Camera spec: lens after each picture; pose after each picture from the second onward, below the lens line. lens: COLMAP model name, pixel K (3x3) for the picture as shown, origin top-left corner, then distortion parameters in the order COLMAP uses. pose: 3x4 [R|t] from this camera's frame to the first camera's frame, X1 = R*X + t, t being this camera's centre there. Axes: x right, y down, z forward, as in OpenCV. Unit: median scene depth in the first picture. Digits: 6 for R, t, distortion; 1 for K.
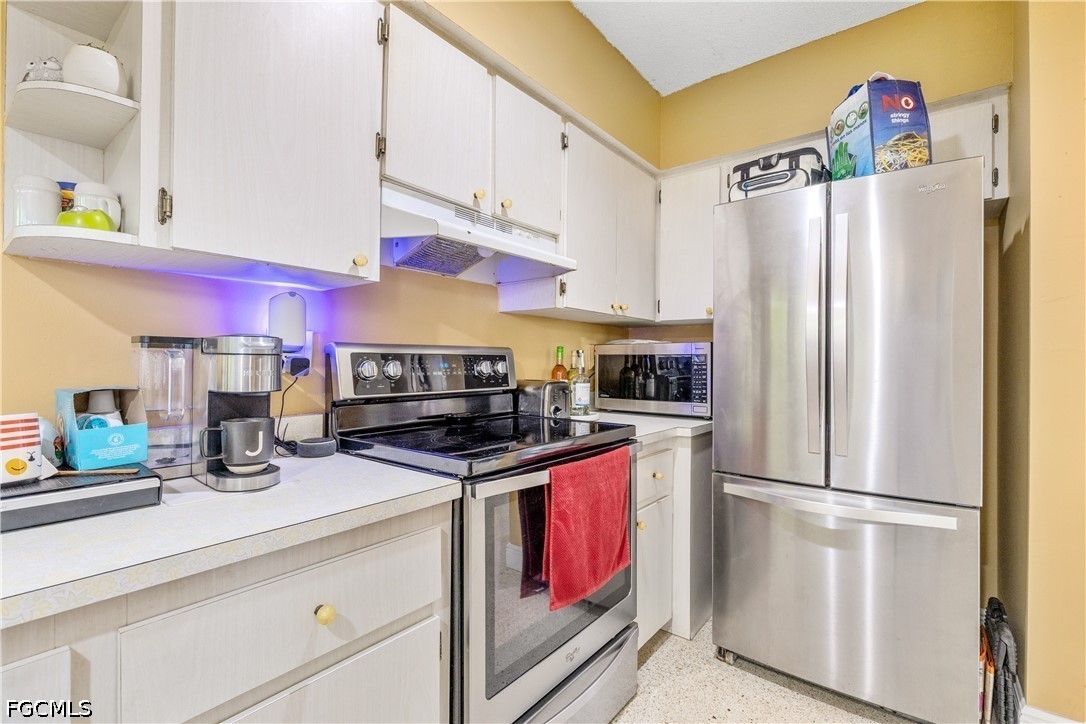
lens RADIAL K [[491.6, 0, 542.0], [0, 491.6, 360.8], [0, 0, 1]] dist [-0.003447, -0.000327]
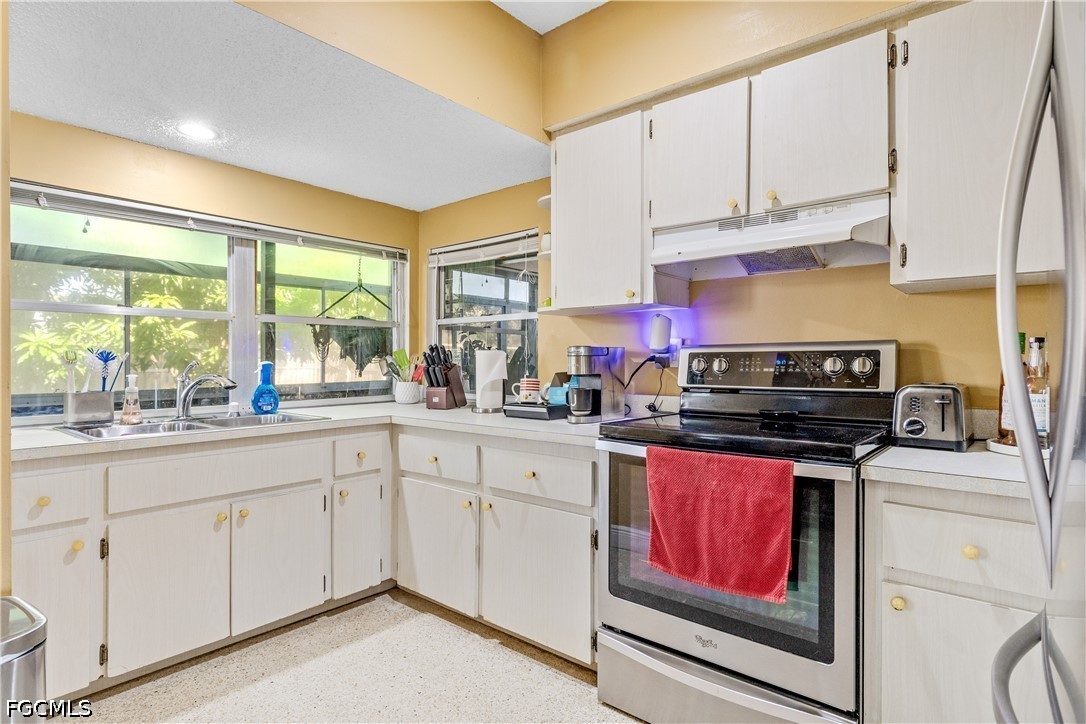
lens RADIAL K [[557.4, 0, 541.0], [0, 557.4, 363.7], [0, 0, 1]] dist [0.003203, 0.000232]
pose [[-0.042327, 0.003316, -0.999098, 1.117303], [0.001374, 0.999994, 0.003260, 0.007965], [0.999103, -0.001235, -0.042332, 0.632957]]
